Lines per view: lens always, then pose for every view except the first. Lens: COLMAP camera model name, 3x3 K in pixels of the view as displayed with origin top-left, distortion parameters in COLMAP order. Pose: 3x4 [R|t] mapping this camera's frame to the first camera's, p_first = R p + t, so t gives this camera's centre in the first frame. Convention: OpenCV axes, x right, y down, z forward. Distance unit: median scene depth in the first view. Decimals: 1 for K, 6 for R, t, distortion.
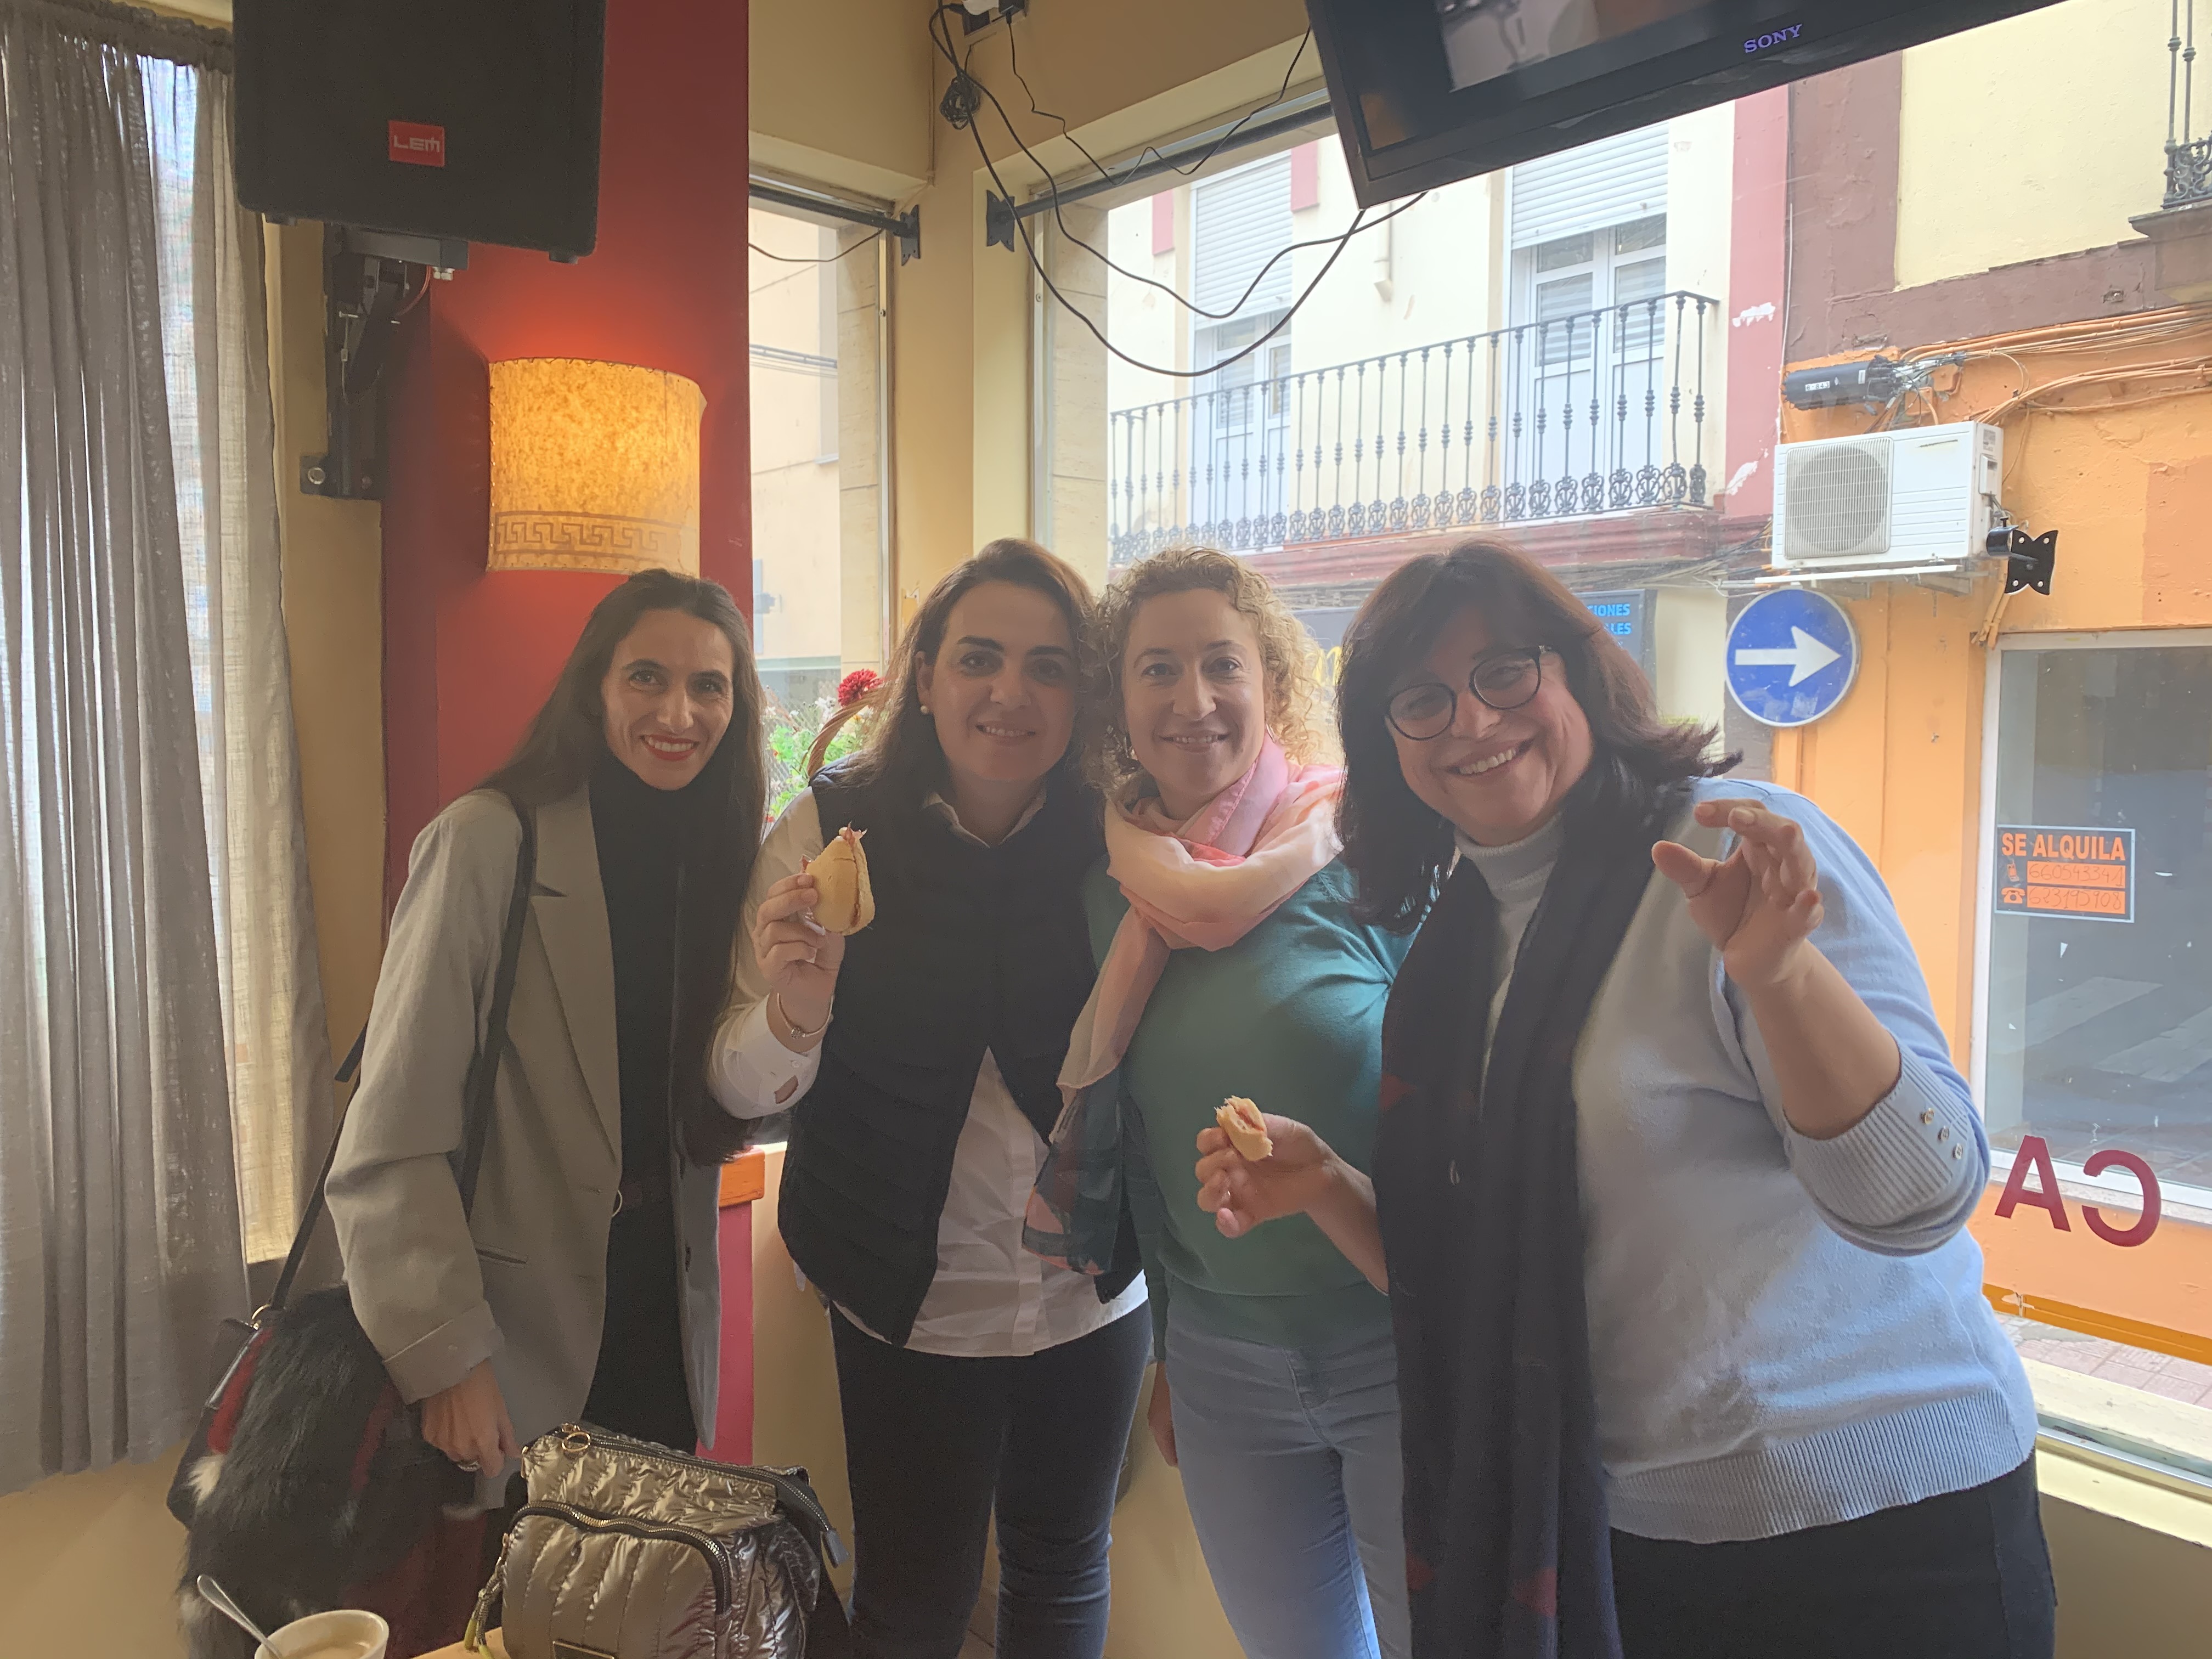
lens RADIAL K [[1683.5, 0, 1106.0], [0, 1683.5, 829.5], [0, 0, 1]] dist [-0.005701, -0.044414]
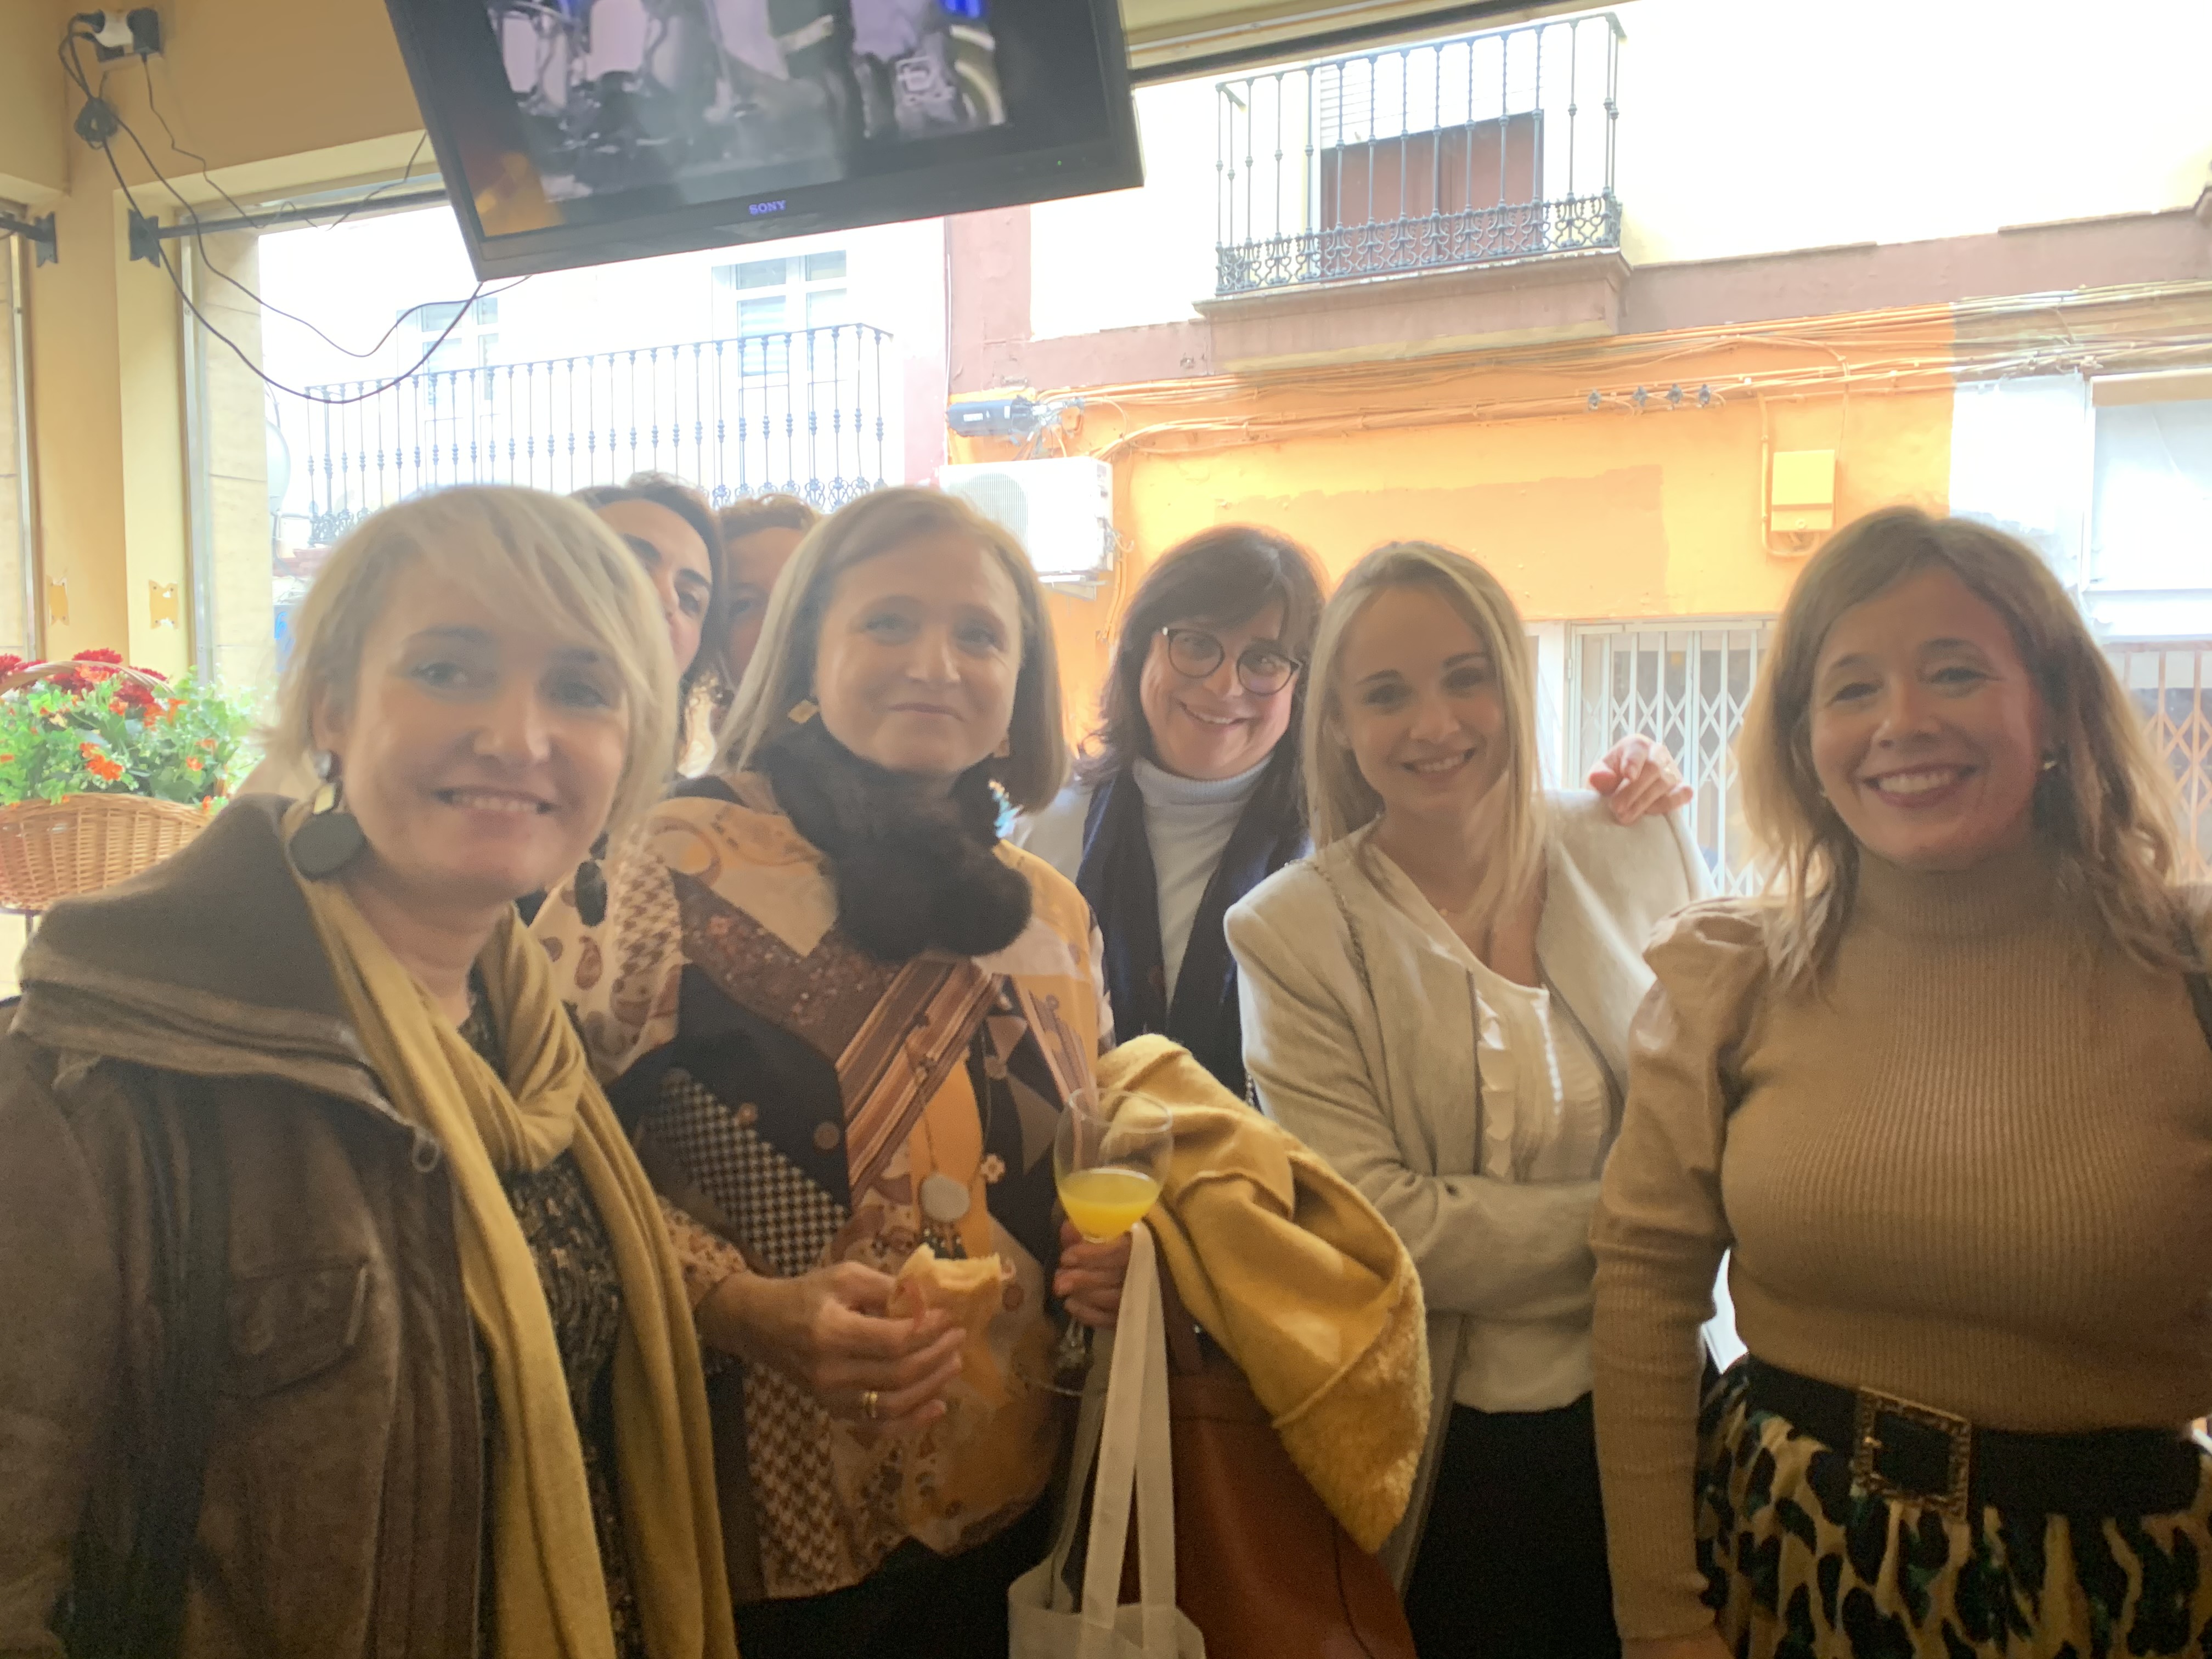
lens RADIAL K [[1700.5, 0, 1104.6], [0, 1700.5, 812.4], [0, 0, 1]] dist [0.009792, 0.003844]
pose [[0.910328, -0.025427, 0.413106, 0.019941], [0.027020, 0.999633, 0.001986, 0.010736], [-0.413005, 0.009354, 0.910681, -0.137297]]
